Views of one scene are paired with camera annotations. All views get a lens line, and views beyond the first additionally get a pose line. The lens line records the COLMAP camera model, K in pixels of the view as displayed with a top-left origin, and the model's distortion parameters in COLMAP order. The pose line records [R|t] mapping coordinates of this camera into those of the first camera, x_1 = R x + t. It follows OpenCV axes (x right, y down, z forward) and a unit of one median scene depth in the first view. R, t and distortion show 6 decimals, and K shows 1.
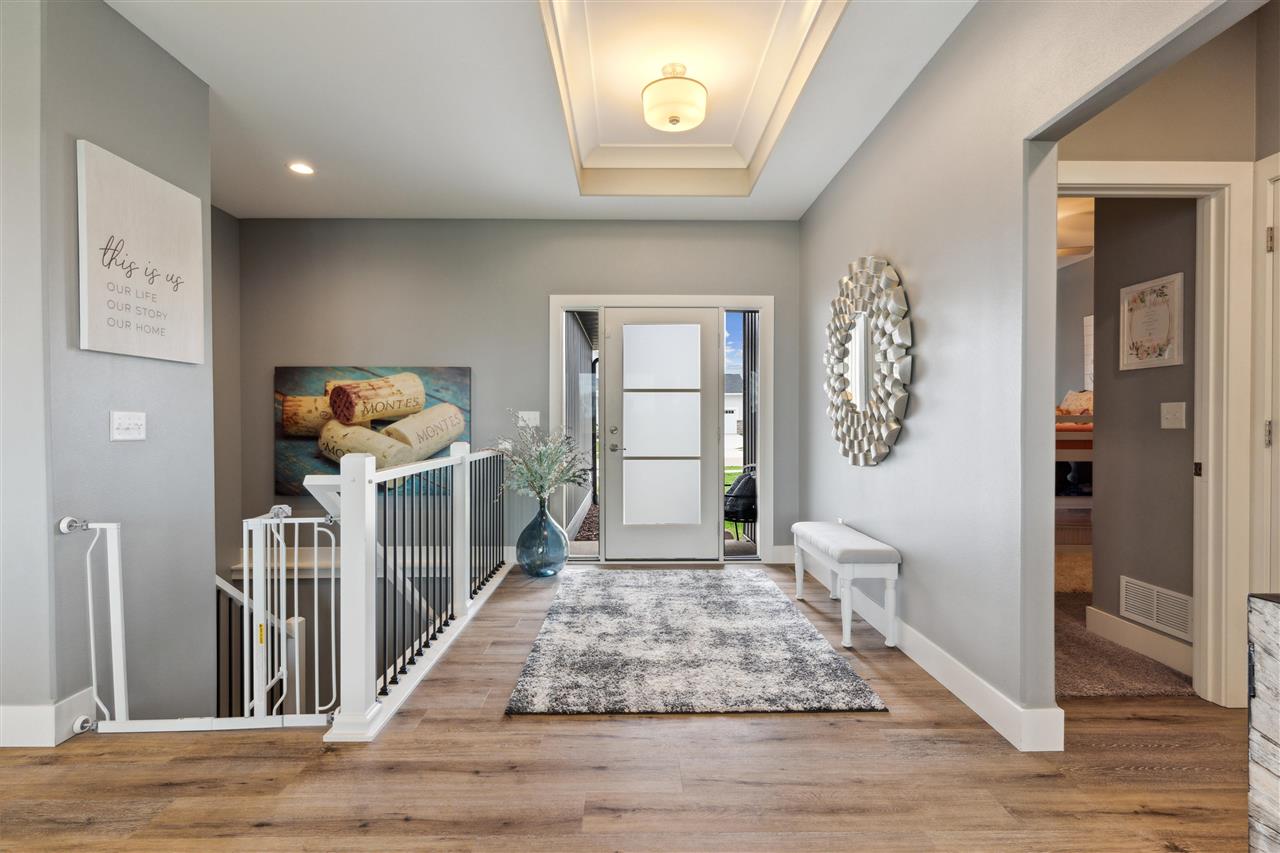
lens RADIAL K [[609.8, 0, 639.0], [0, 609.8, 423.9], [0, 0, 1]] dist [0.002654, -0.000110]
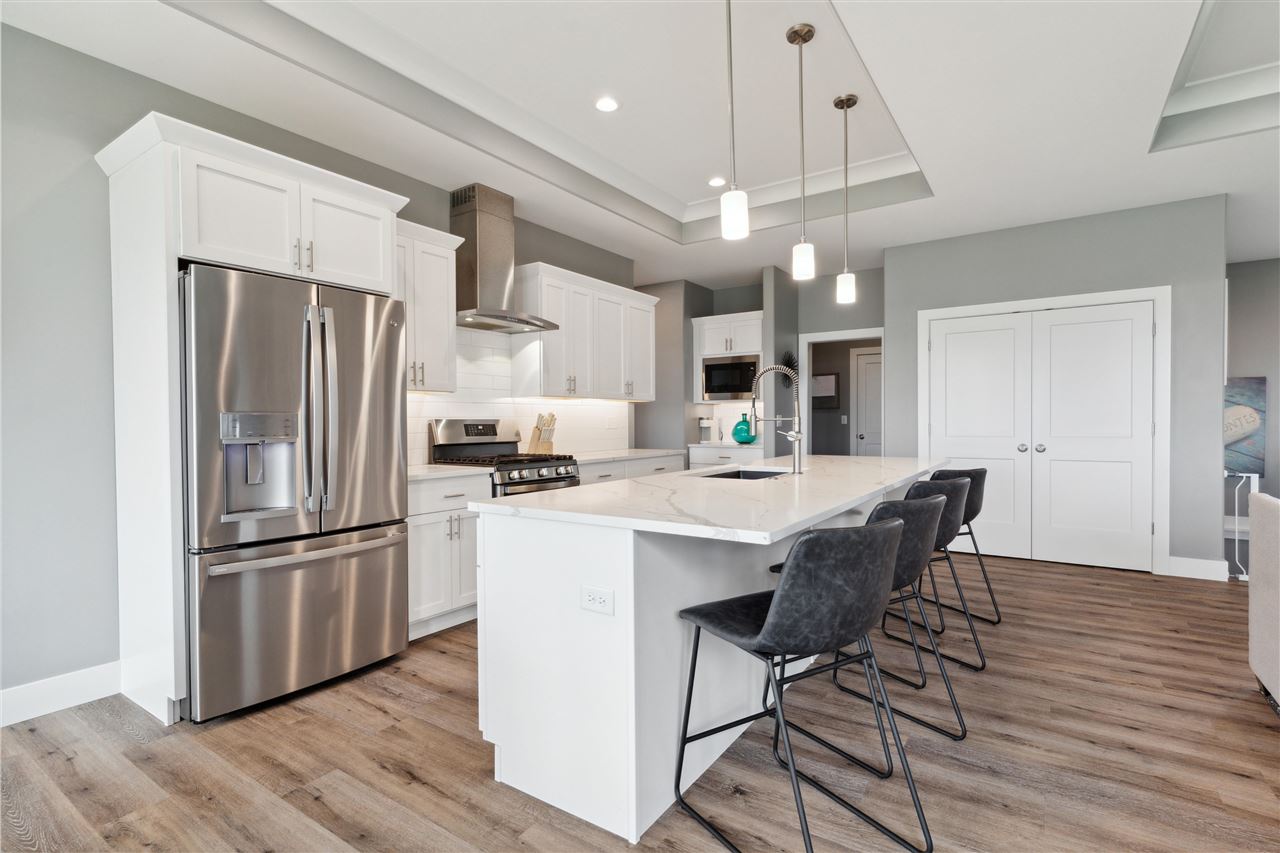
lens RADIAL K [[609.8, 0, 645.3], [0, 609.8, 427.8], [0, 0, 1]] dist [0.002654, -0.000110]
pose [[0.823925, 0.006132, -0.566666, -0.981425], [0.001675, 0.999911, 0.013256, -0.009769], [0.566697, -0.011872, 0.823841, -1.235764]]
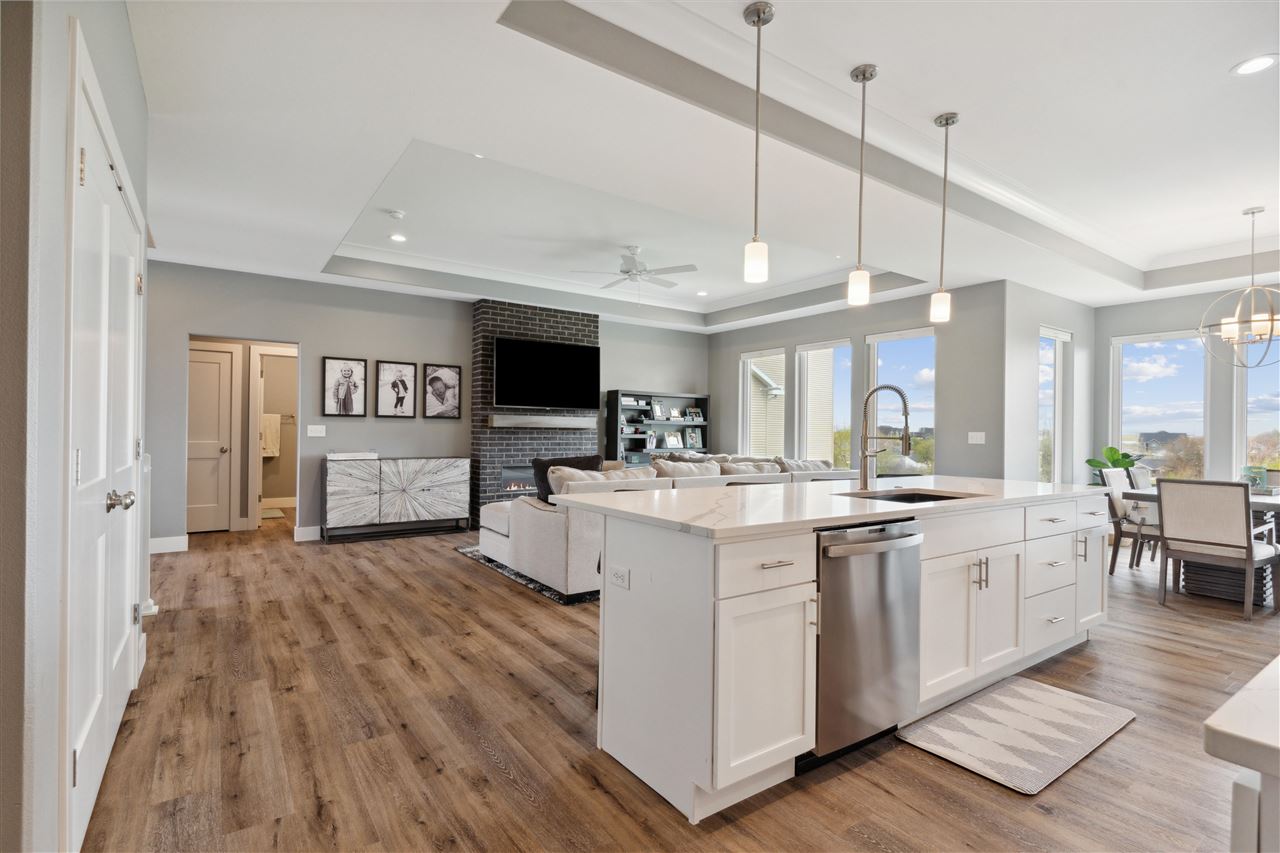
lens RADIAL K [[609.8, 0, 643.2], [0, 609.8, 431.0], [0, 0, 1]] dist [0.002654, -0.000110]
pose [[-0.567940, -0.001947, 0.823068, -1.967923], [-0.009185, 0.999950, -0.003972, -0.014347], [-0.823019, -0.009816, -0.567929, 0.598141]]
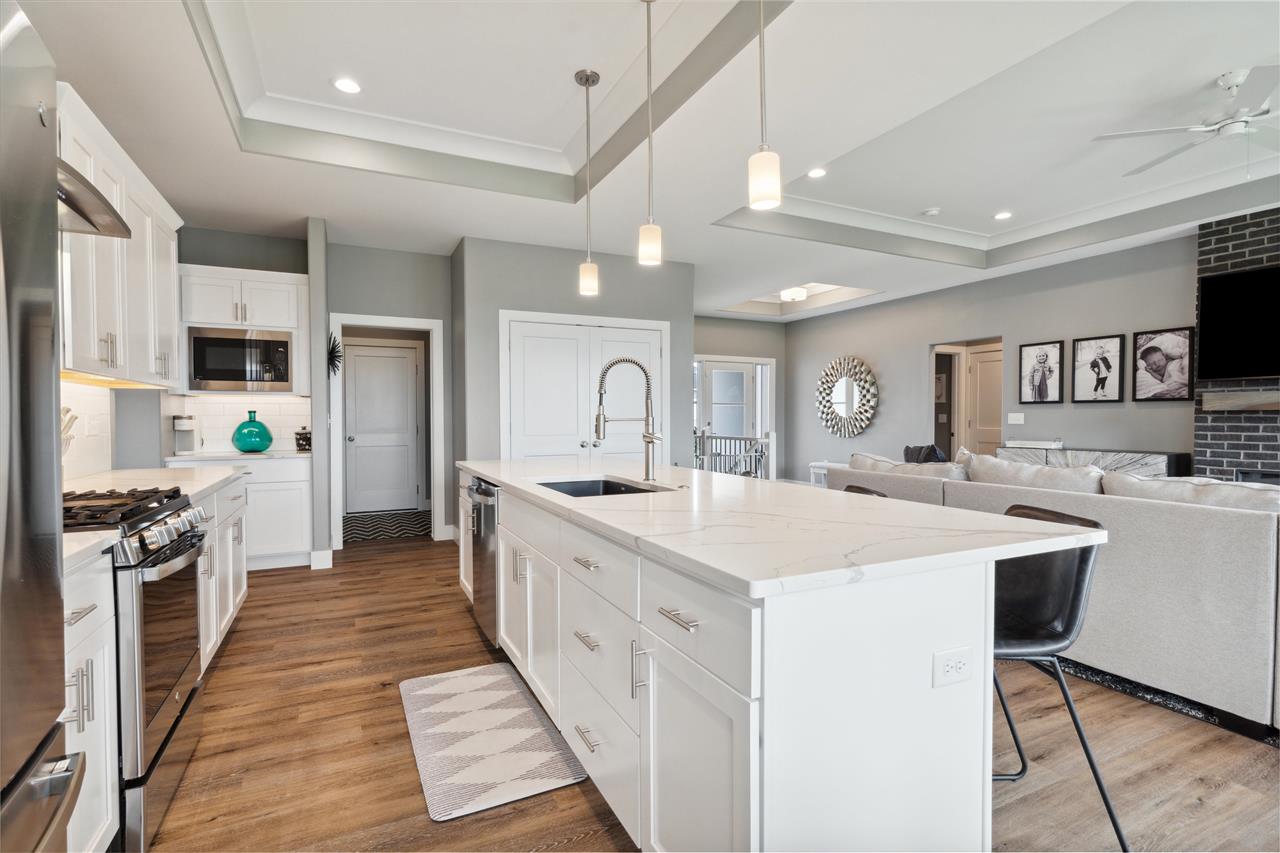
lens RADIAL K [[609.8, 0, 637.5], [0, 609.8, 428.0], [0, 0, 1]] dist [0.002654, -0.000110]
pose [[0.905701, -0.005968, 0.423876, -1.722998], [-0.001191, 0.999861, 0.016623, -0.014129], [-0.423916, -0.015560, 0.905568, -1.083527]]
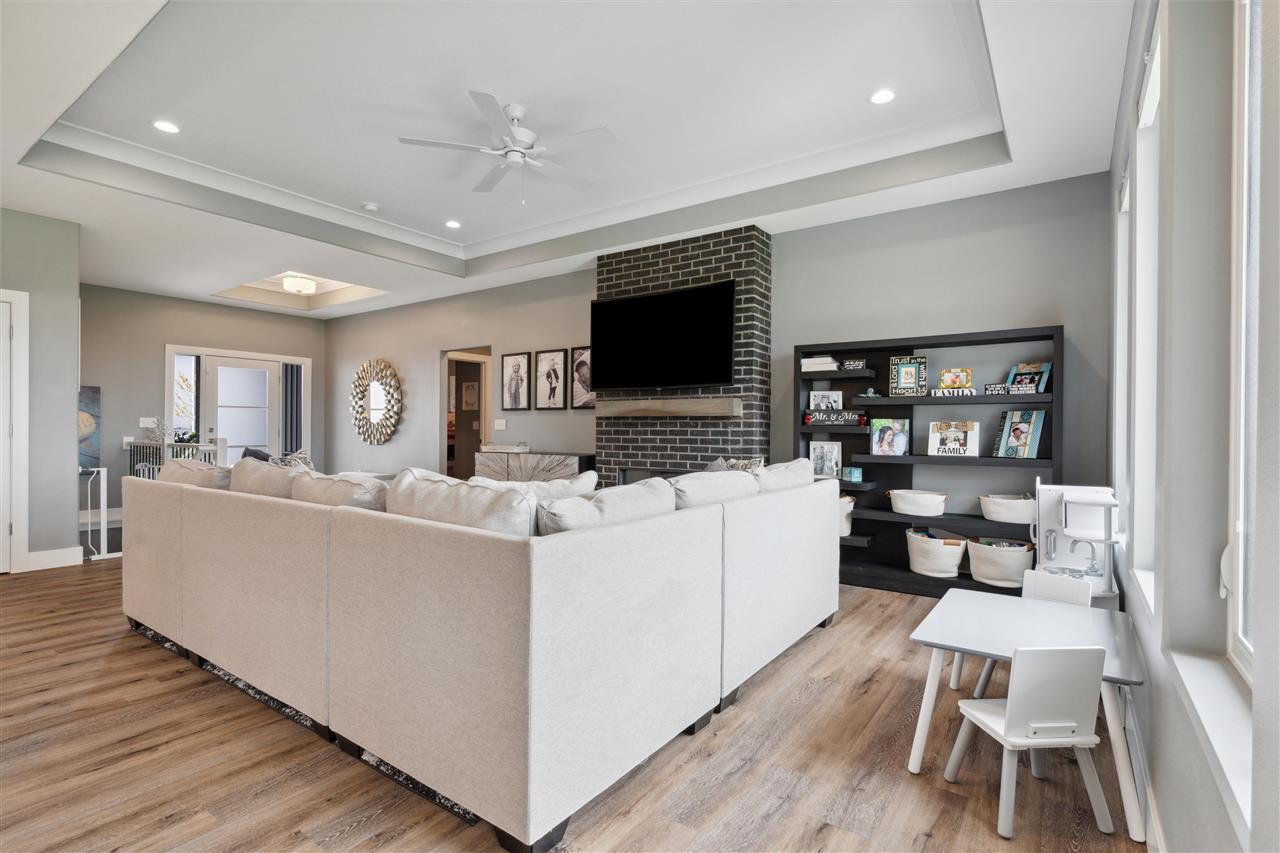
lens RADIAL K [[609.8, 0, 638.0], [0, 609.8, 429.2], [0, 0, 1]] dist [0.002654, -0.000110]
pose [[0.588845, 0.005505, 0.808227, -1.112440], [-0.006671, 0.999976, -0.001951, 0.005031], [-0.808218, -0.004243, 0.588868, -1.445024]]
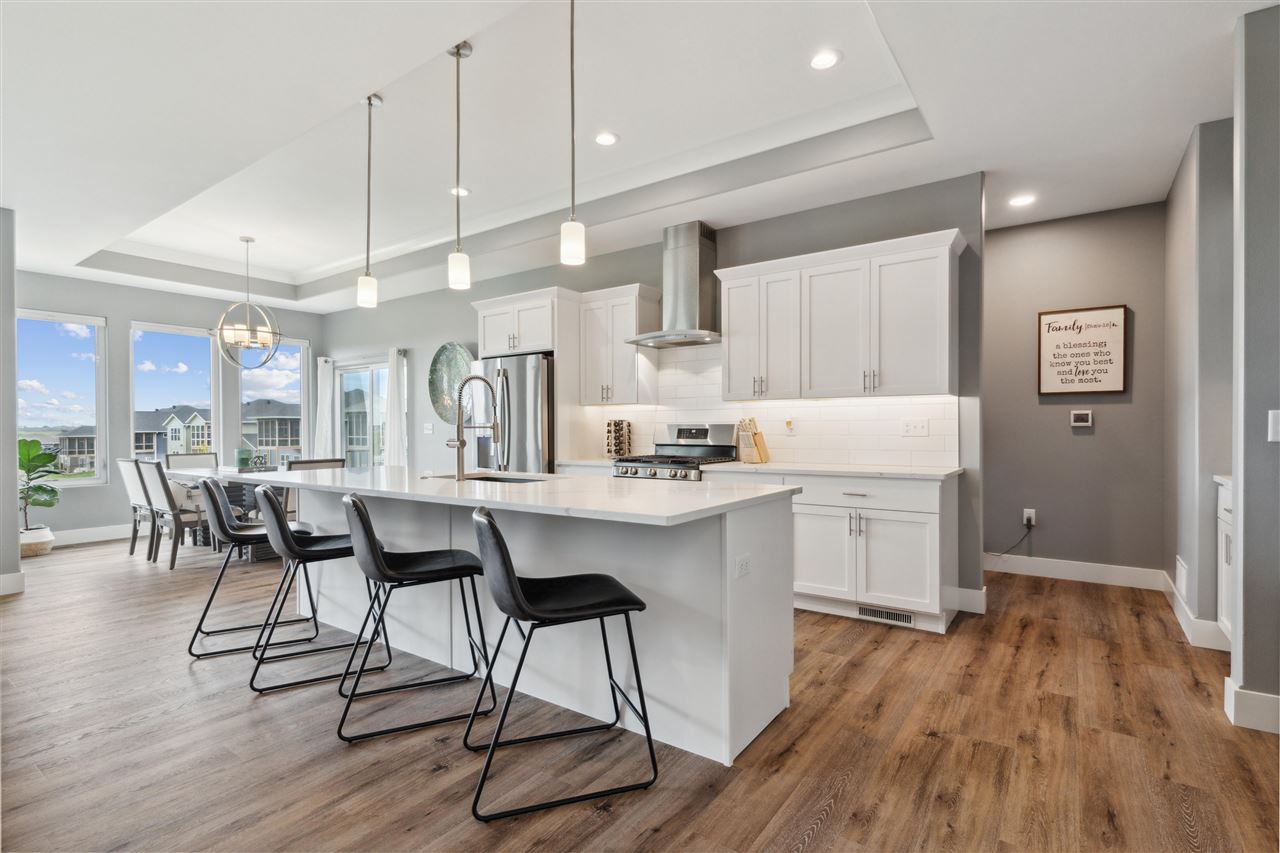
lens RADIAL K [[609.8, 0, 638.7], [0, 609.8, 431.5], [0, 0, 1]] dist [0.002654, -0.000110]
pose [[-0.591151, 0.013251, -0.806452, -0.701246], [0.007613, 0.999912, 0.010850, -0.011863], [0.806525, 0.000274, -0.591200, 0.535864]]
